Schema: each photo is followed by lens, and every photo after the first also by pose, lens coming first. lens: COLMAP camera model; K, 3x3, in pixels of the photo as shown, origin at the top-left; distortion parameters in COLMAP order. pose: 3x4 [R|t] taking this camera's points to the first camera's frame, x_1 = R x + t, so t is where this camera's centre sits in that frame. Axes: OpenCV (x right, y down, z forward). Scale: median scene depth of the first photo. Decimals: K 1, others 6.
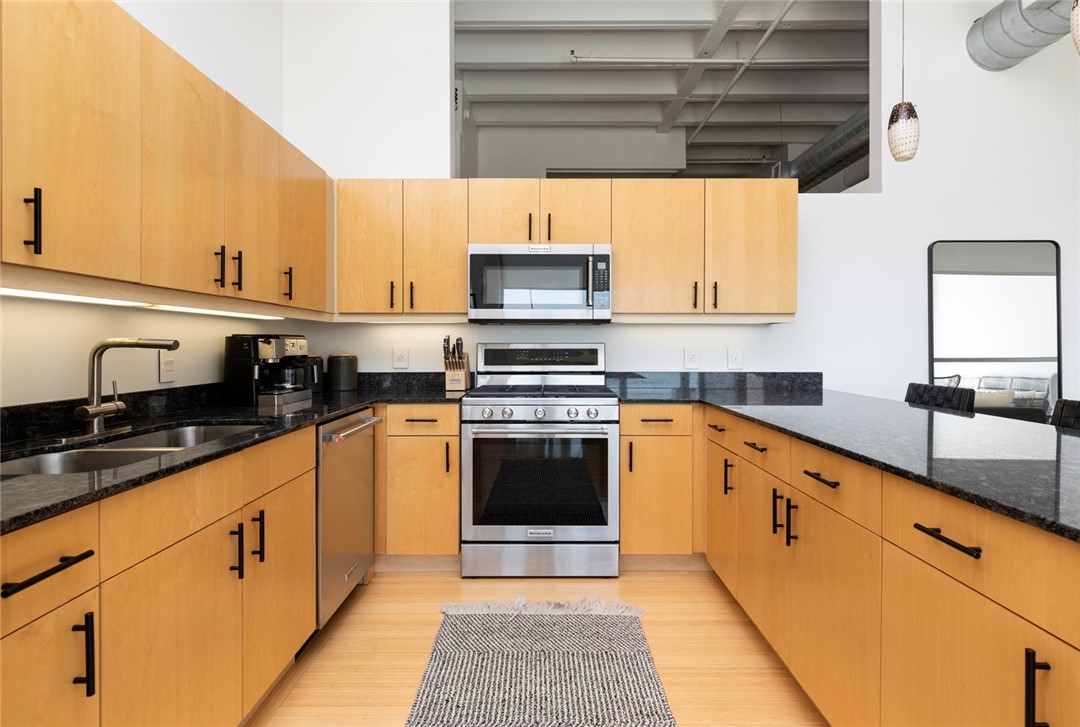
lens RADIAL K [[544.3, 0, 538.2], [0, 544.3, 347.7], [0, 0, 1]] dist [-0.000464, -0.000171]
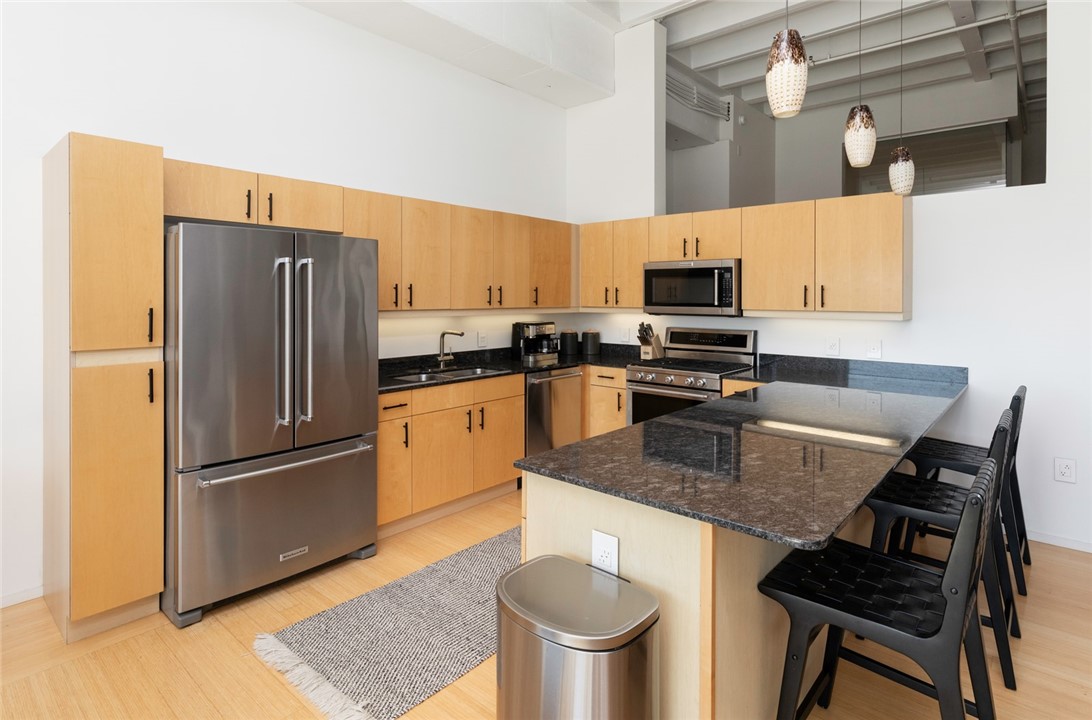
lens RADIAL K [[560.0, 0, 548.4], [0, 560.0, 299.8], [0, 0, 1]] dist [-0.001739, -0.000145]
pose [[0.746969, 0.001485, -0.664857, 0.760423], [-0.001929, 0.999998, 0.000066, -0.095343], [0.664856, 0.001233, 0.746971, -0.354841]]
